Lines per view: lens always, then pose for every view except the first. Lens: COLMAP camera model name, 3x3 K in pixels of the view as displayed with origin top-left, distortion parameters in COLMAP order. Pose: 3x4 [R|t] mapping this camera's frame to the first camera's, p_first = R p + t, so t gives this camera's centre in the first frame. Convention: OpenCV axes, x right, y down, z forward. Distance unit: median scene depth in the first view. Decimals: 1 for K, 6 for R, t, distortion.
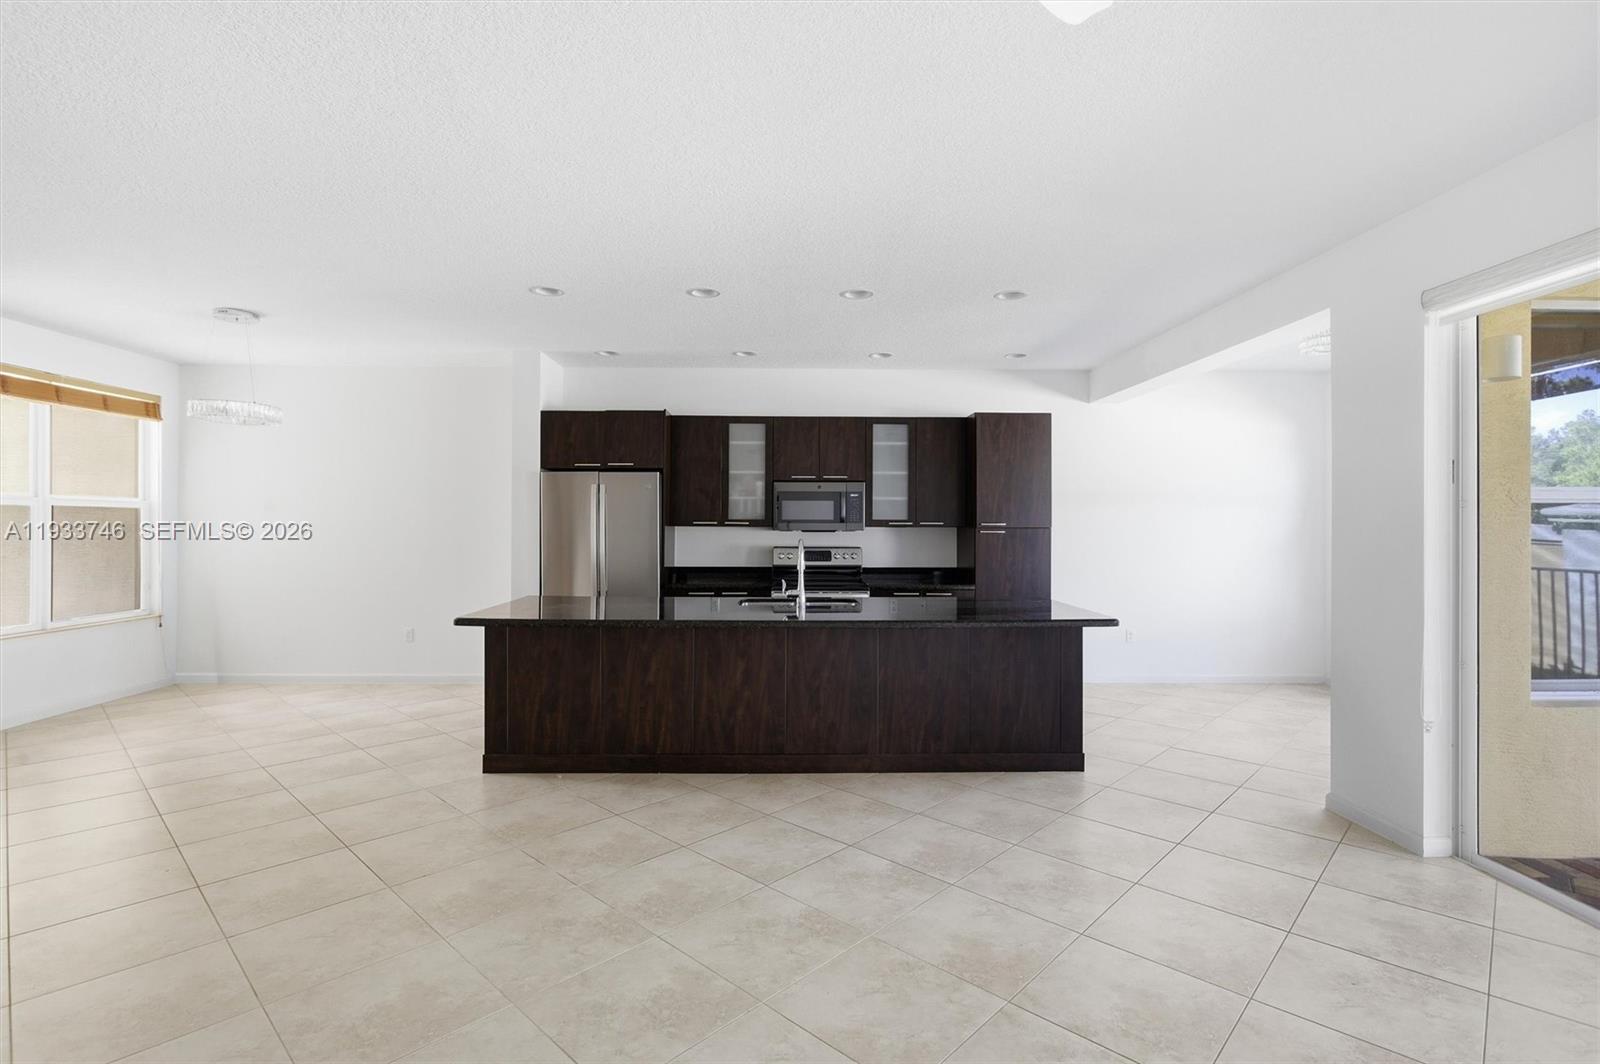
lens RADIAL K [[772.9, 0, 801.3], [0, 772.9, 532.2], [0, 0, 1]] dist [-0.008754, 0.000941]
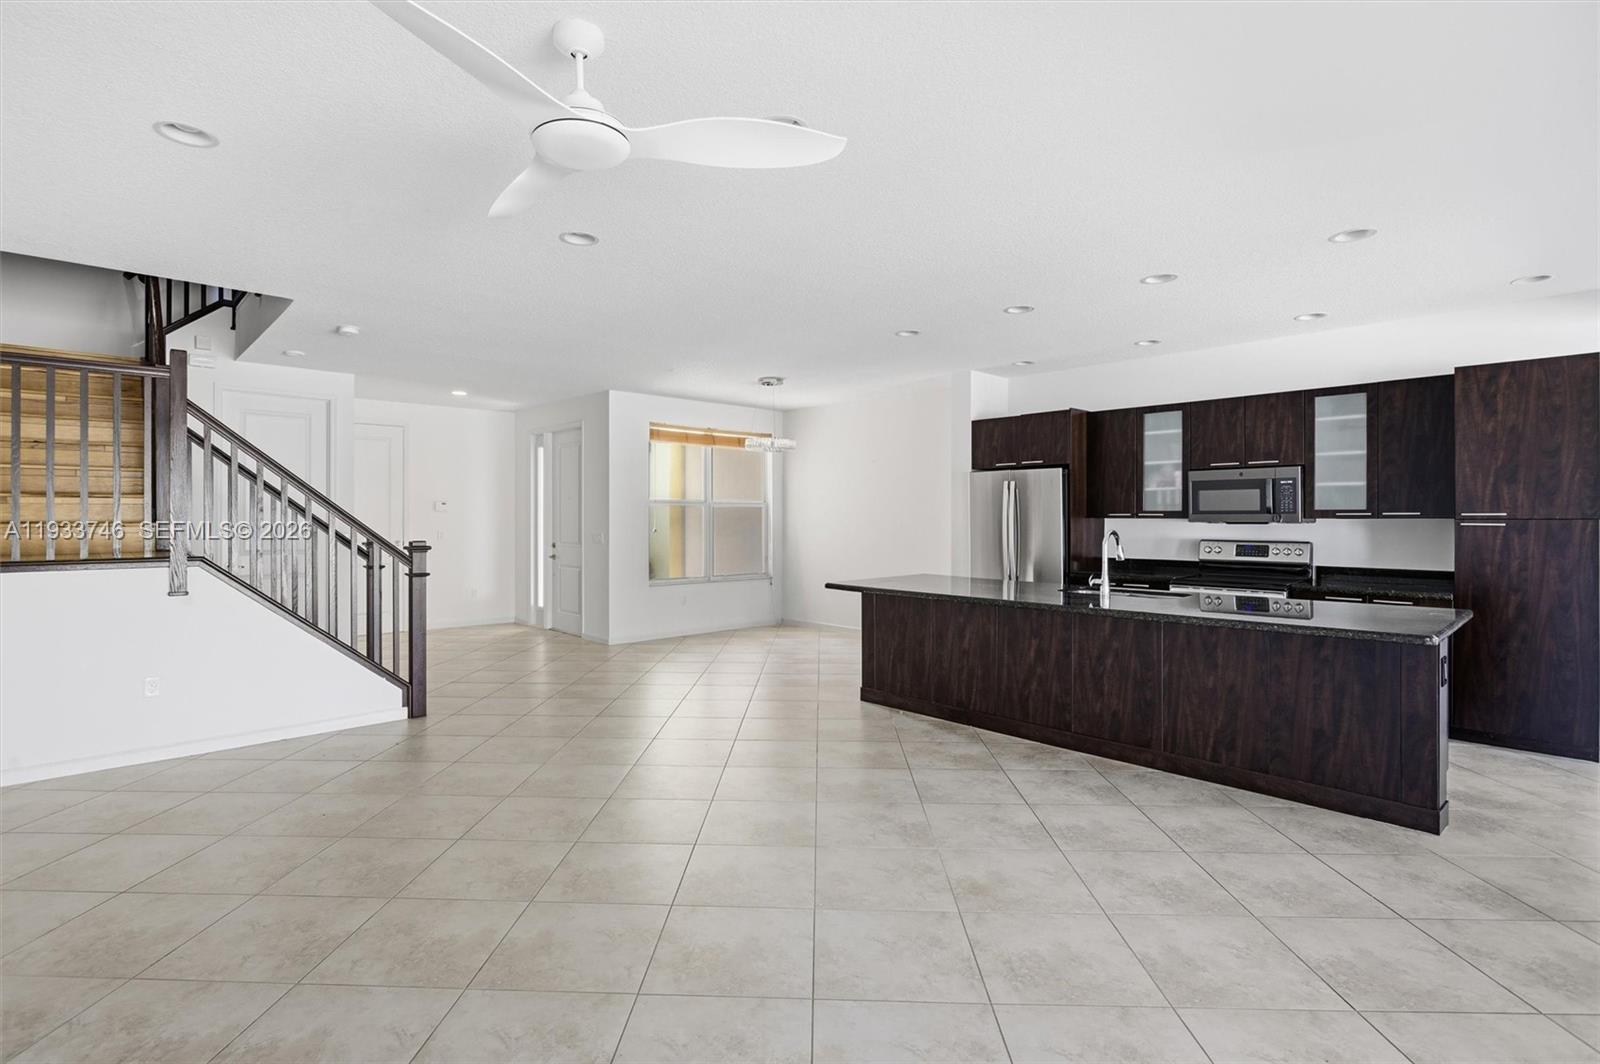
lens RADIAL K [[780.4, 0, 797.7], [0, 780.4, 537.7], [0, 0, 1]] dist [-0.004038, -0.000319]
pose [[0.668069, 0.015822, -0.743931, 0.354834], [-0.004106, 0.999837, 0.017577, 0.001833], [0.744088, -0.008689, 0.668025, 0.003355]]
